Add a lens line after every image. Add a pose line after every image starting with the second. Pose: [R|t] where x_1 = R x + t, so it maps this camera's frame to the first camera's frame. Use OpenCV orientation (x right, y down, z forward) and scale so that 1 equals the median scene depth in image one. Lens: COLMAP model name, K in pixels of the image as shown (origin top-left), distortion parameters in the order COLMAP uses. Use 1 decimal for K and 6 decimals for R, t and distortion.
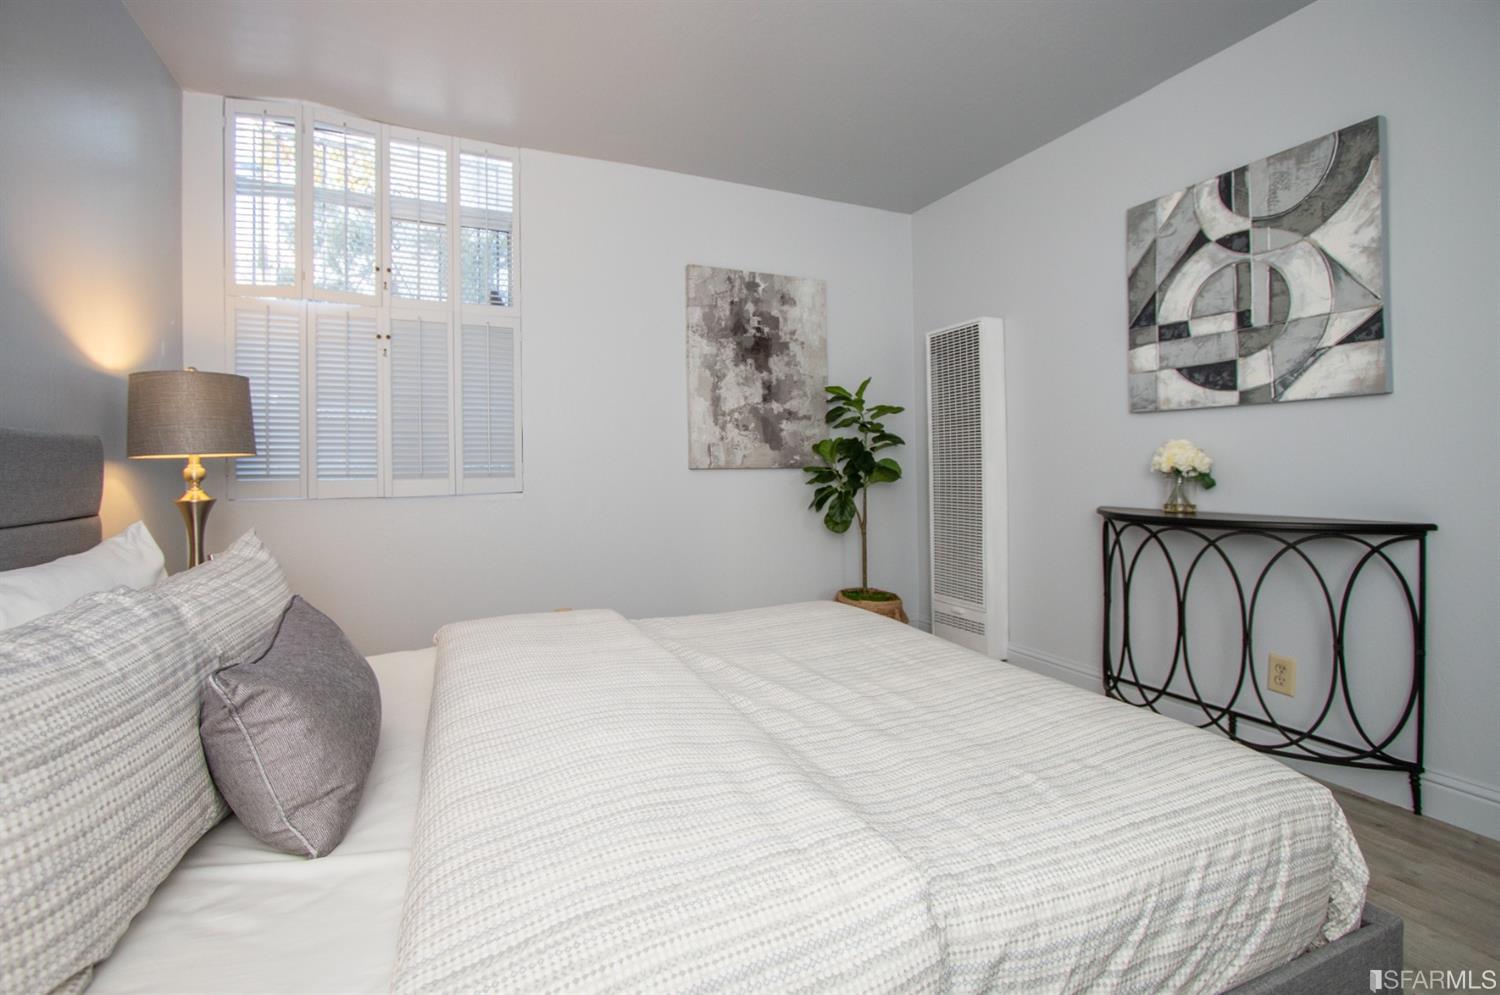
lens RADIAL K [[693.3, 0, 745.4], [0, 693.3, 458.5], [0, 0, 1]] dist [-0.014497, -0.000040]
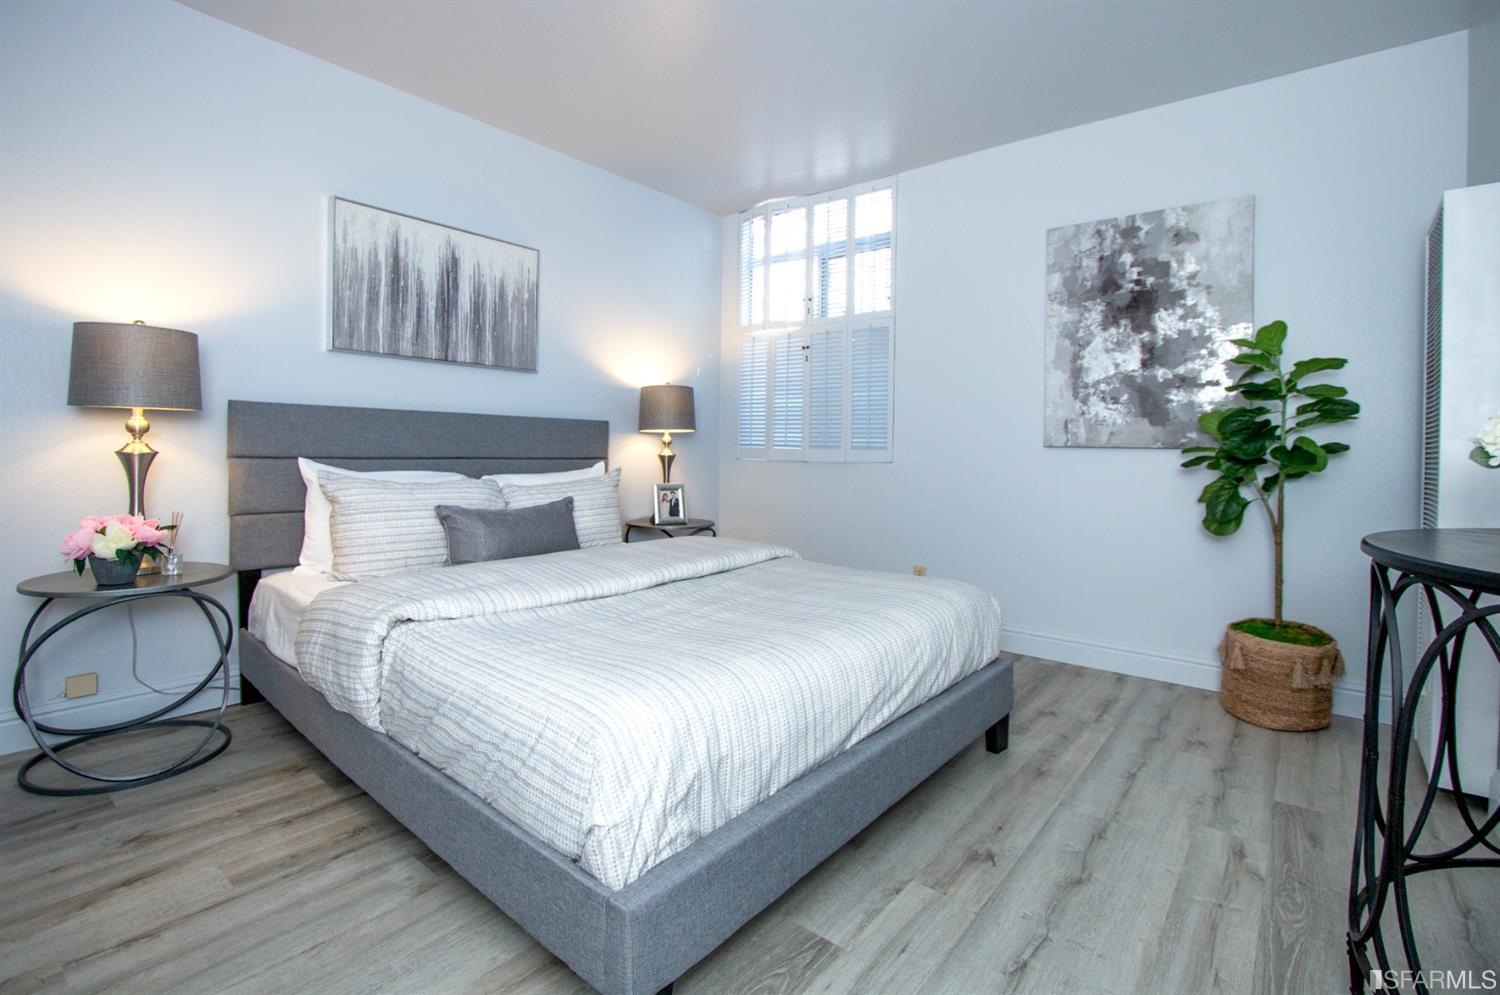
lens RADIAL K [[693.3, 0, 745.4], [0, 693.3, 458.5], [0, 0, 1]] dist [-0.014497, -0.000040]
pose [[0.438722, 0.032741, -0.898026, 0.572870], [-0.010730, 0.999456, 0.031197, 0.006047], [0.898559, -0.004051, 0.438834, 0.209675]]
